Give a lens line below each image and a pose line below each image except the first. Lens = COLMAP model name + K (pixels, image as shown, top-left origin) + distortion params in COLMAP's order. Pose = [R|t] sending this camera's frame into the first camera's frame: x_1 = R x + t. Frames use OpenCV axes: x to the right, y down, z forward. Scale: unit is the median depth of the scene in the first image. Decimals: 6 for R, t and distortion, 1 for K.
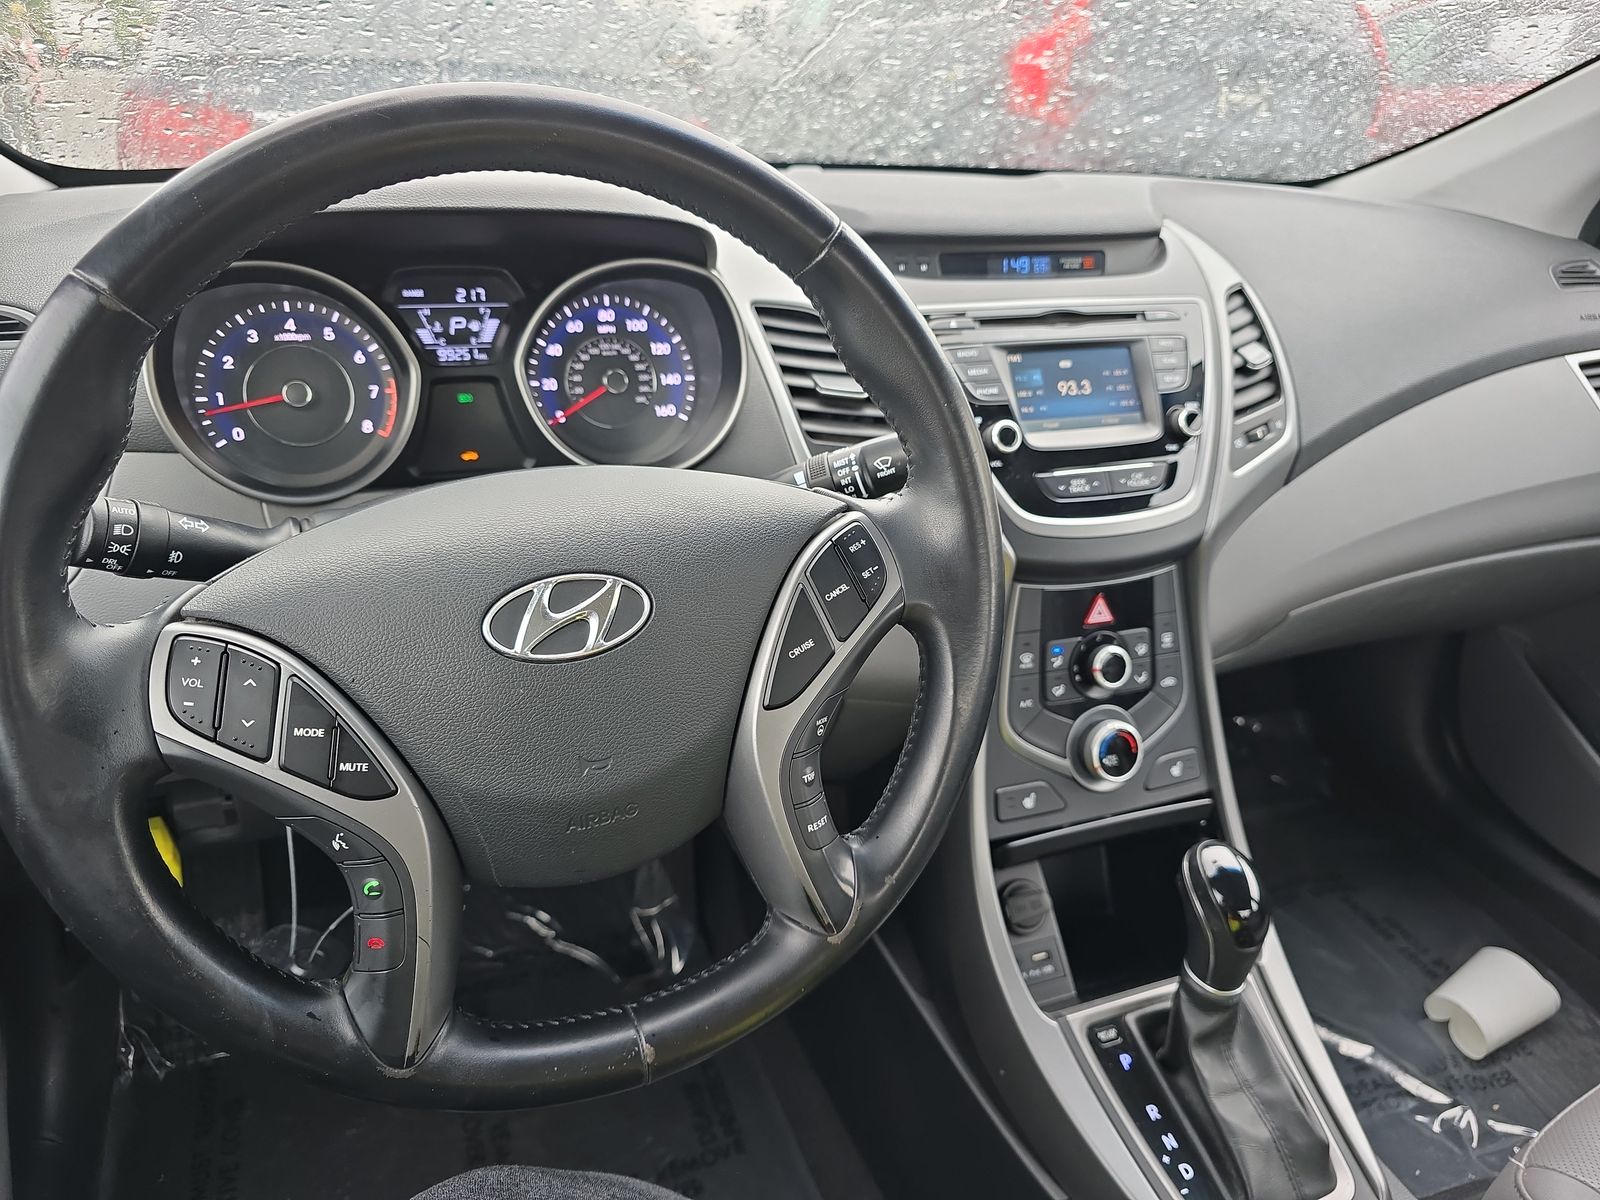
lens RADIAL K [[1070.7, 0, 788.7], [0, 1070.7, 585.0], [0, 0, 1]] dist [0.023220, -0.017757]
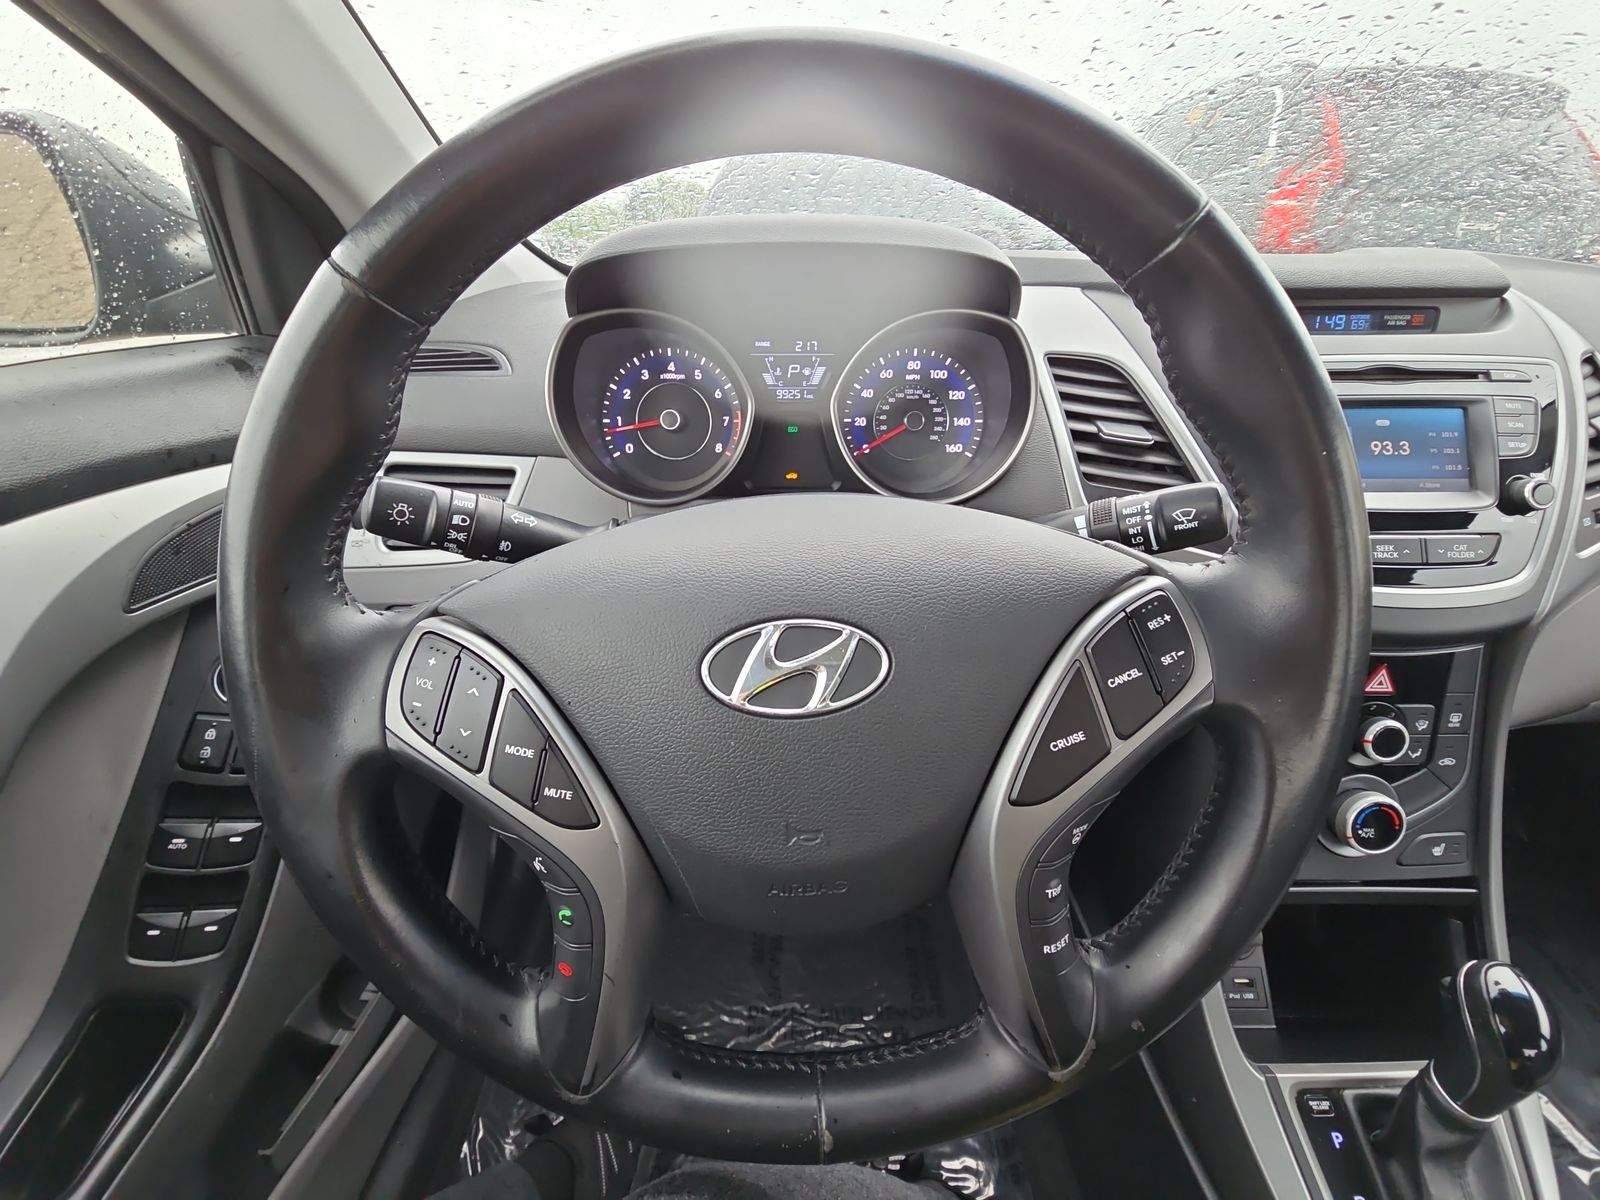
lens RADIAL K [[639.0, 0, 793.7], [0, 639.0, 596.9], [0, 0, 1]] dist [0.003163, -0.007320]
pose [[0.931040, 0.132901, -0.339857, -0.019906], [-0.111732, 0.990415, 0.081210, -0.041479], [0.347392, -0.037637, 0.936964, 0.298503]]
